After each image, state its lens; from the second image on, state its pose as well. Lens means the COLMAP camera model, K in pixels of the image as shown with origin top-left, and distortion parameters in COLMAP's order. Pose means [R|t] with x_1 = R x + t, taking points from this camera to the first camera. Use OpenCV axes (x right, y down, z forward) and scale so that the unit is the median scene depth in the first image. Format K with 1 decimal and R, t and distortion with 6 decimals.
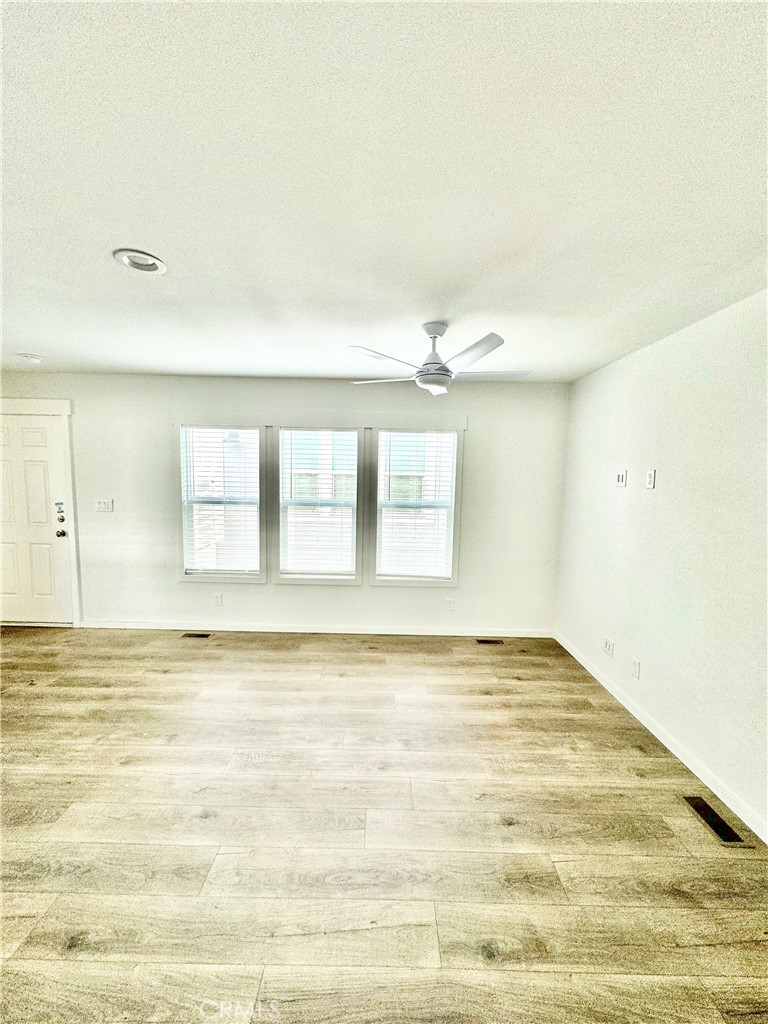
lens RADIAL K [[406.7, 0, 383.9], [0, 406.7, 512.9], [0, 0, 1]] dist [-0.001274, 0.000394]
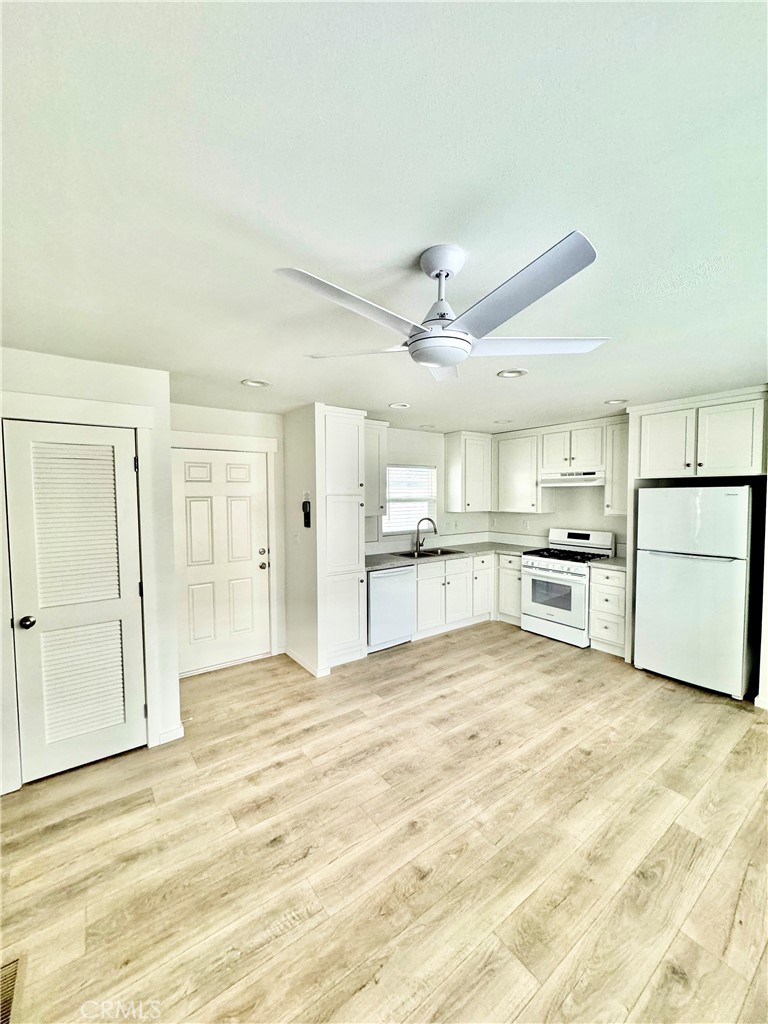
lens RADIAL K [[406.7, 0, 384.1], [0, 406.7, 510.9], [0, 0, 1]] dist [-0.001274, 0.000394]
pose [[-0.804356, 0.008684, -0.594084, 0.427555], [-0.066311, 0.992334, 0.104285, -0.123943], [0.590435, 0.123277, -0.797615, 1.160800]]
